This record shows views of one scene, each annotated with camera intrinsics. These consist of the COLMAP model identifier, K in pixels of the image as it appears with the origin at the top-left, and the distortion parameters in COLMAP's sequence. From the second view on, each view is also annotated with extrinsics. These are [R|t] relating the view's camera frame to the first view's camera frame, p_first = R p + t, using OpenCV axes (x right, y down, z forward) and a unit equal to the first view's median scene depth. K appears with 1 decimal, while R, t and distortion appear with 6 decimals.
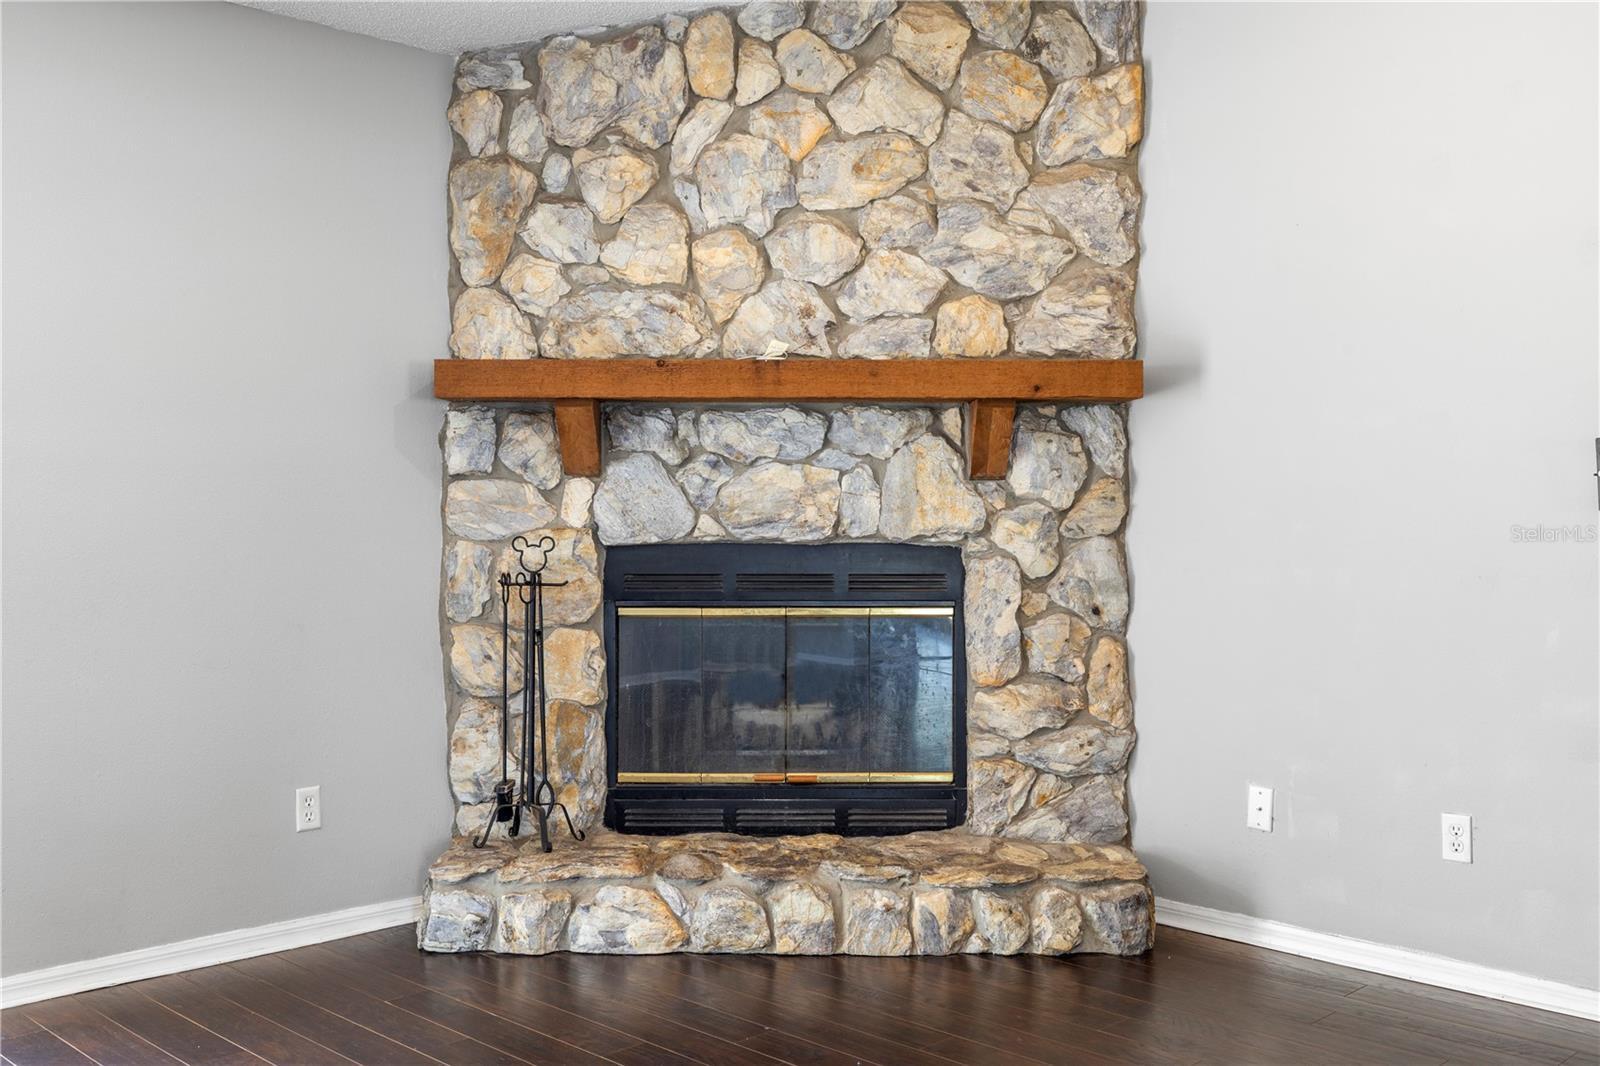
lens RADIAL K [[1575.9, 0, 800.3], [0, 1575.9, 532.4], [0, 0, 1]] dist [-0.006088, 0.000000]
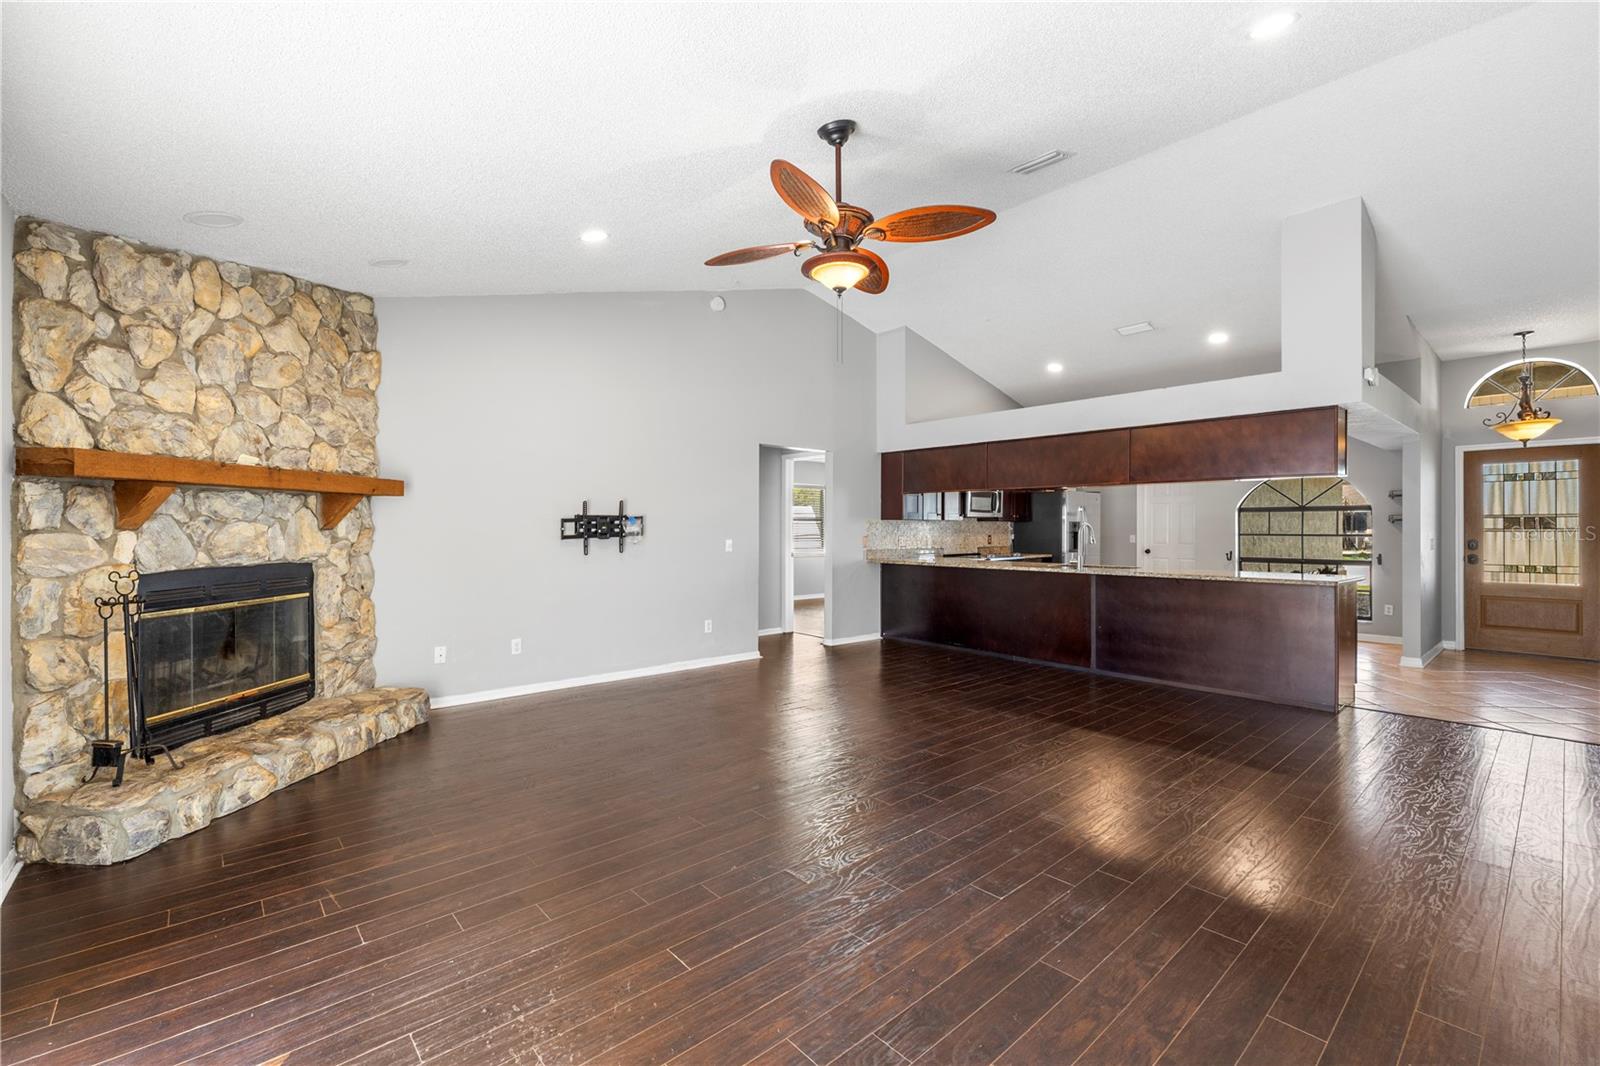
lens RADIAL K [[677.6, 0, 792.7], [0, 677.6, 527.3], [0, 0, 1]] dist [0.000832, 0.000781]
pose [[0.069549, -0.004307, 0.997569, -0.750451], [0.016843, 0.999853, 0.003142, -0.029503], [-0.997436, 0.016584, 0.069611, 0.314044]]
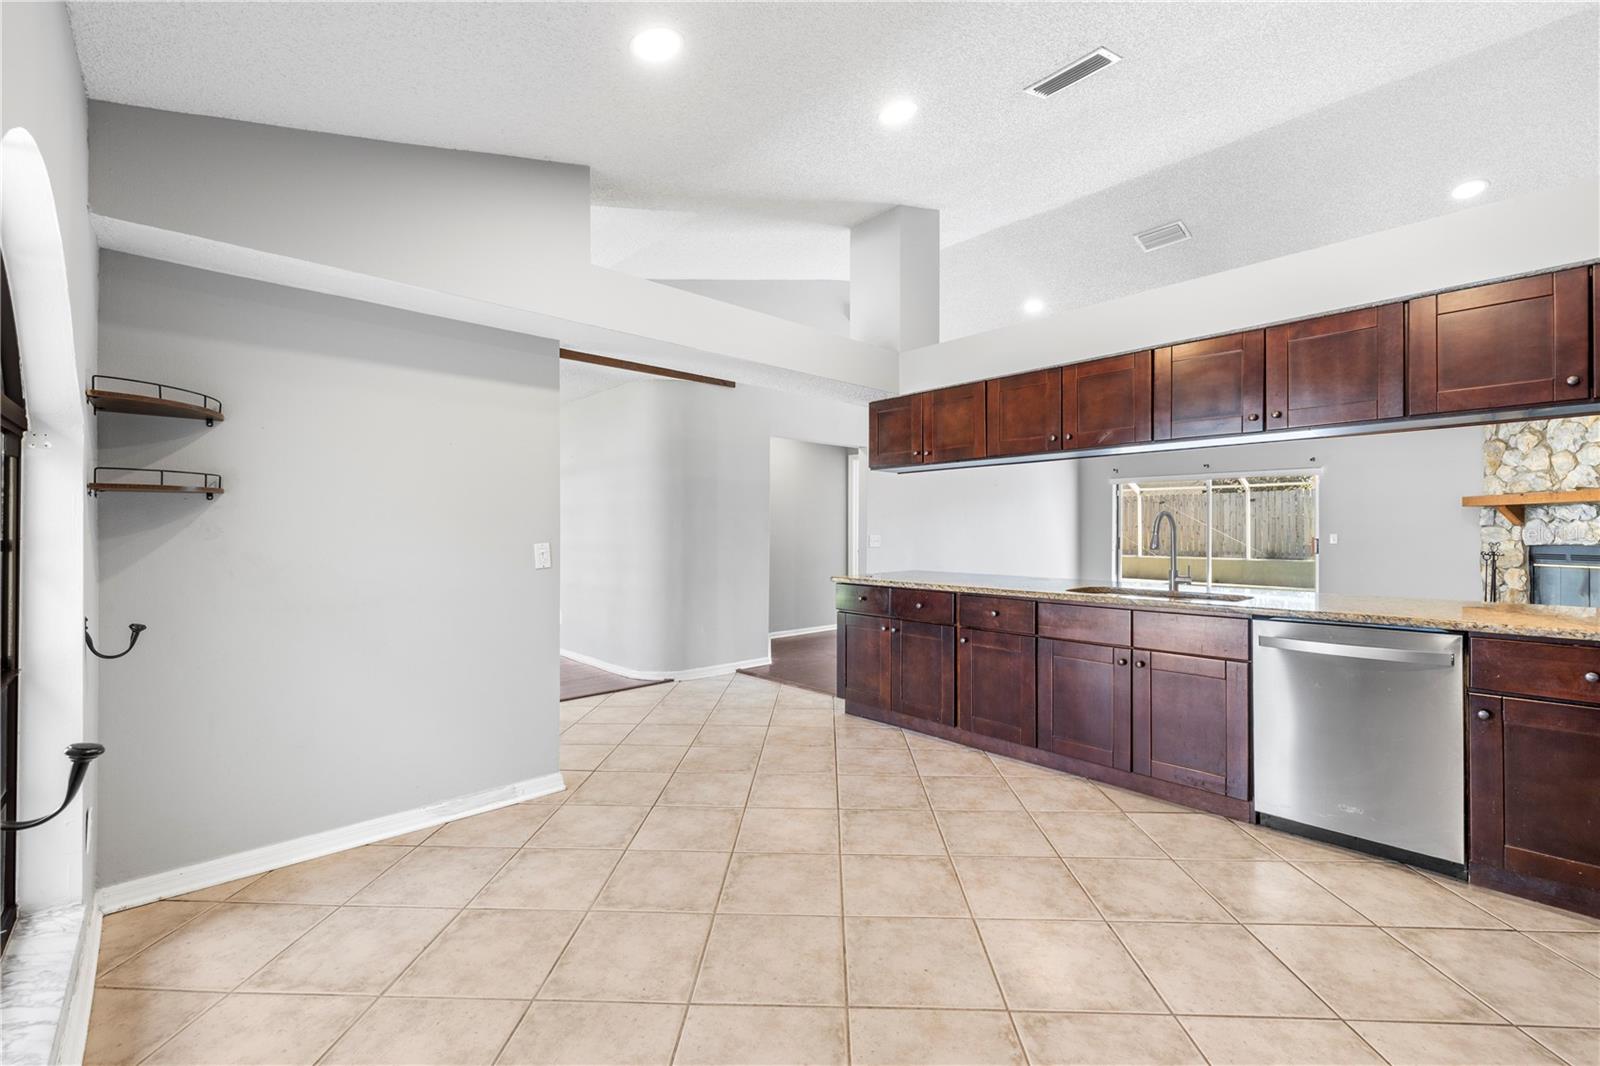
lens RADIAL K [[677.6, 0, 794.4], [0, 677.6, 532.1], [0, 0, 1]] dist [0.000832, 0.000781]
pose [[-0.040095, -0.002143, -0.999194, 1.464673], [-0.016078, 0.999870, -0.001499, 0.007277], [0.999066, 0.016005, -0.040125, -0.574894]]
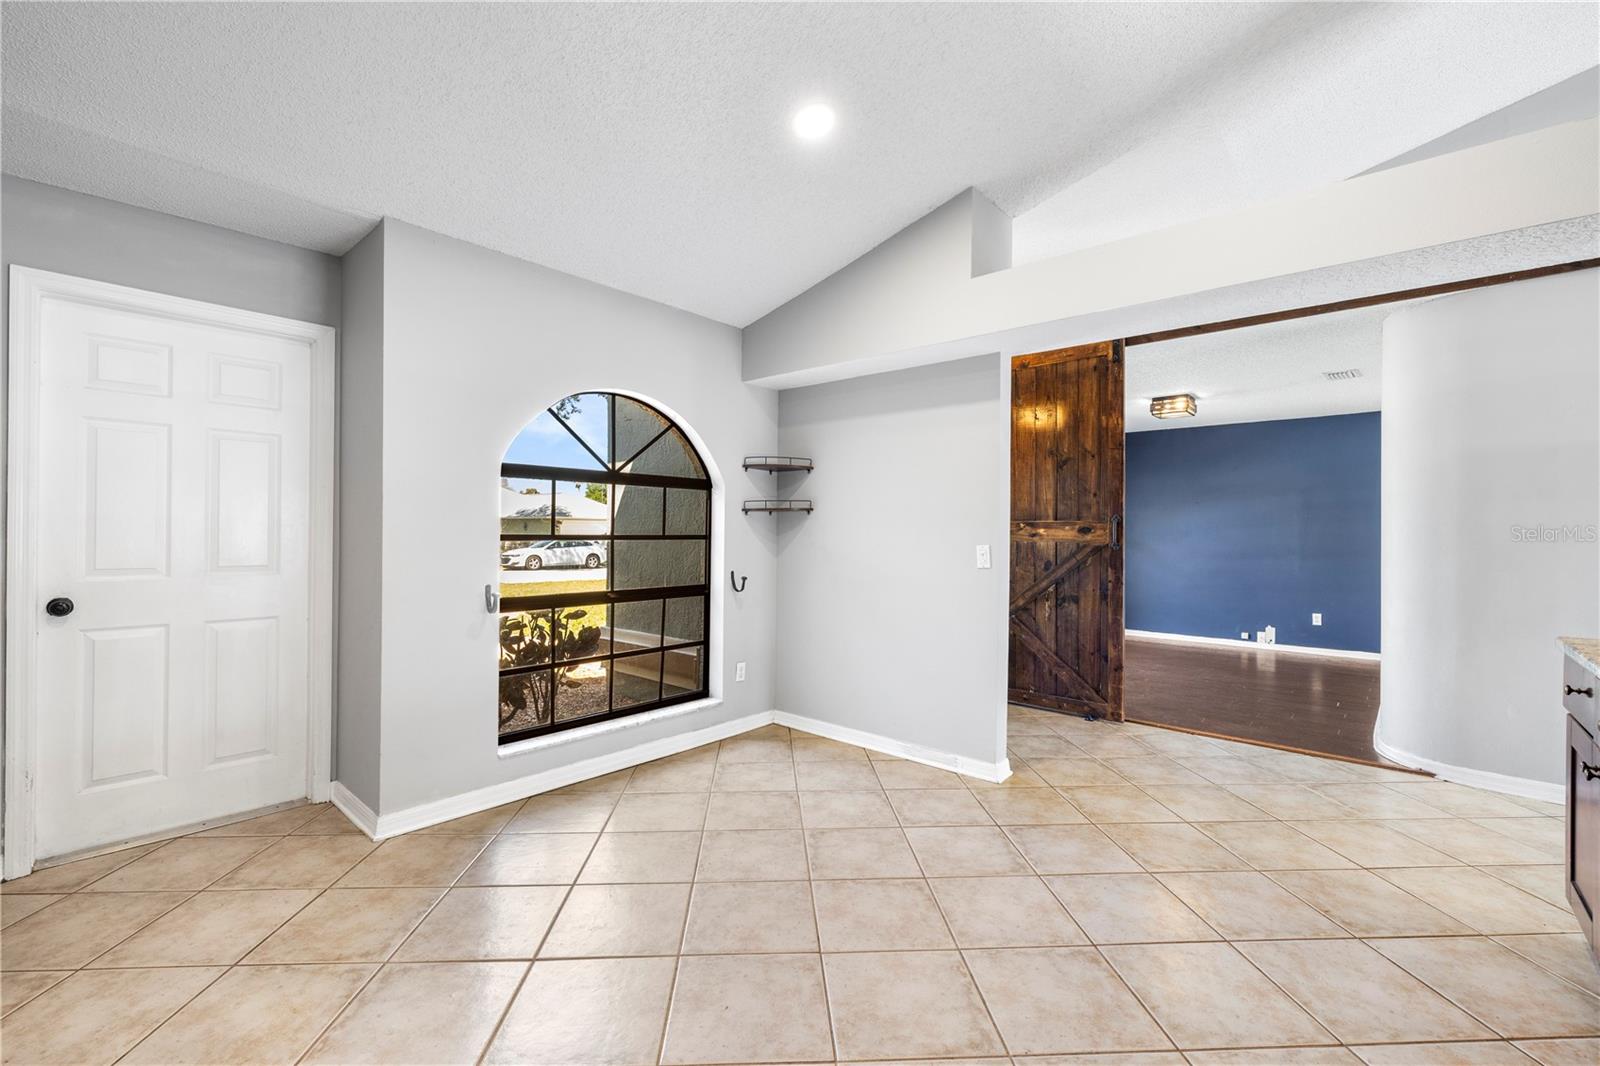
lens RADIAL K [[677.6, 0, 800.1], [0, 677.6, 534.5], [0, 0, 1]] dist [0.000832, 0.000781]
pose [[-0.998235, -0.014167, -0.057677, 1.016735], [-0.015329, 0.999687, 0.019761, -0.001897], [0.057379, 0.020610, -0.998140, -0.113698]]
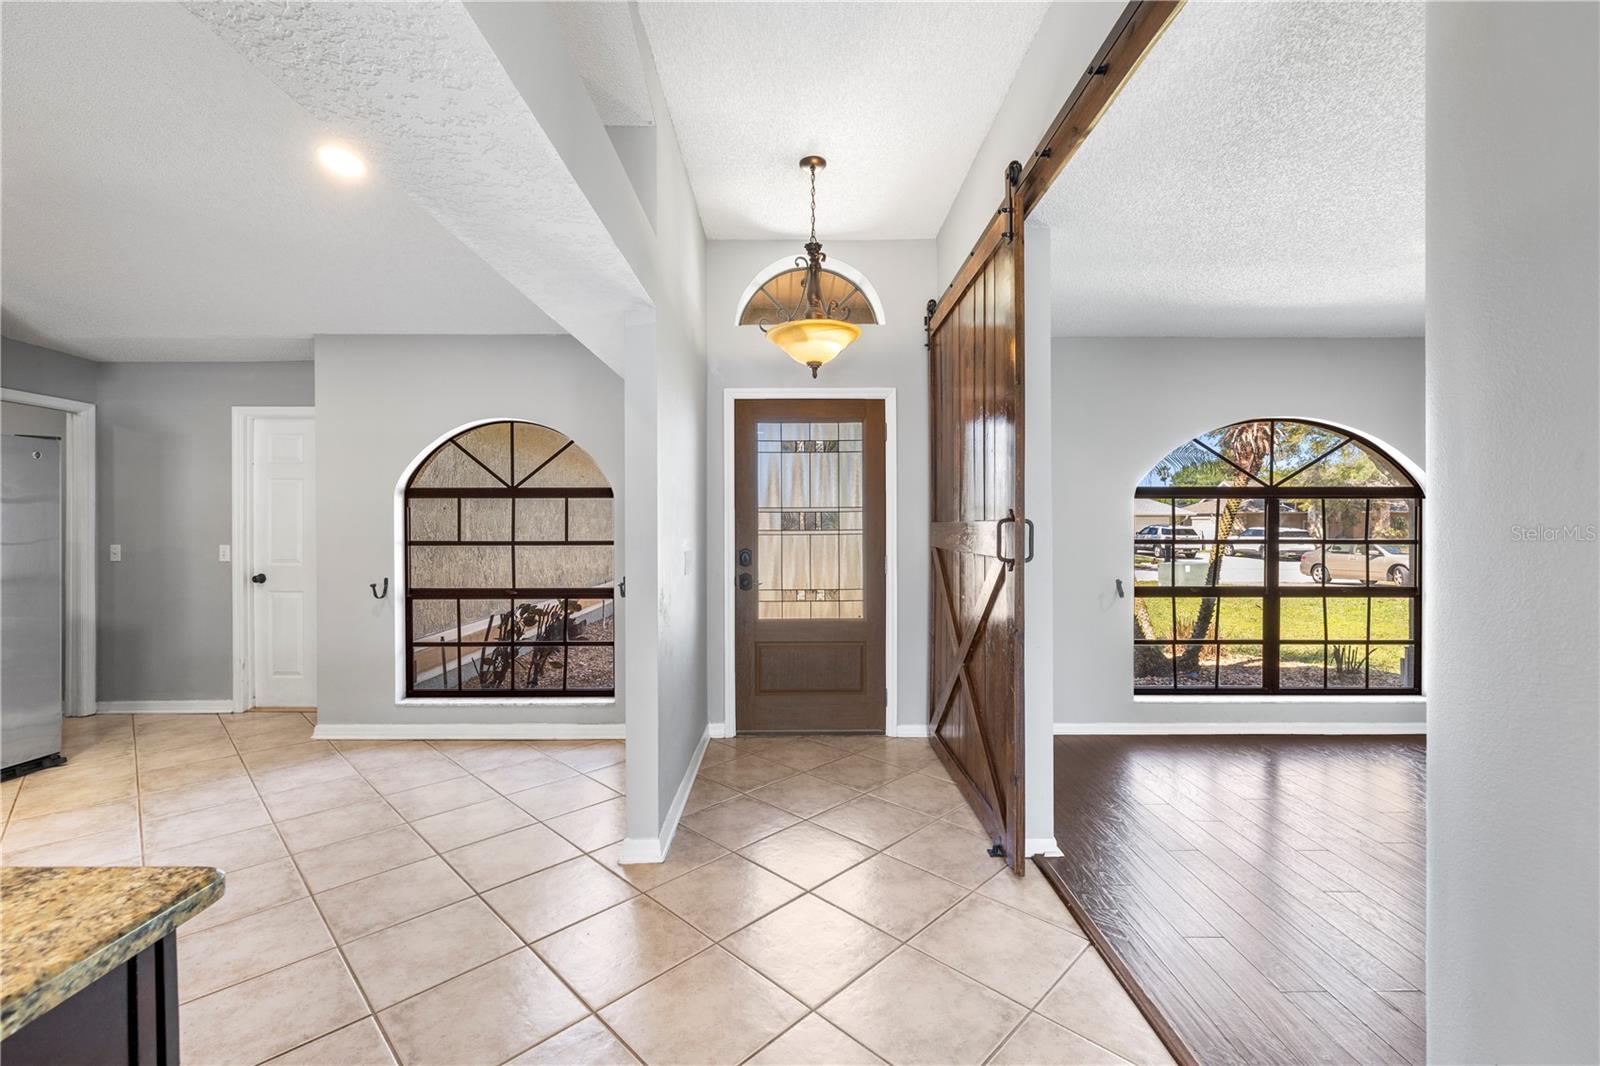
lens RADIAL K [[677.6, 0, 796.6], [0, 677.6, 531.5], [0, 0, 1]] dist [0.000832, 0.000781]
pose [[-0.707816, -0.010896, 0.706313, 0.228152], [0.009325, 0.999650, 0.024766, -0.015372], [-0.706336, 0.024116, -0.707466, -0.544704]]
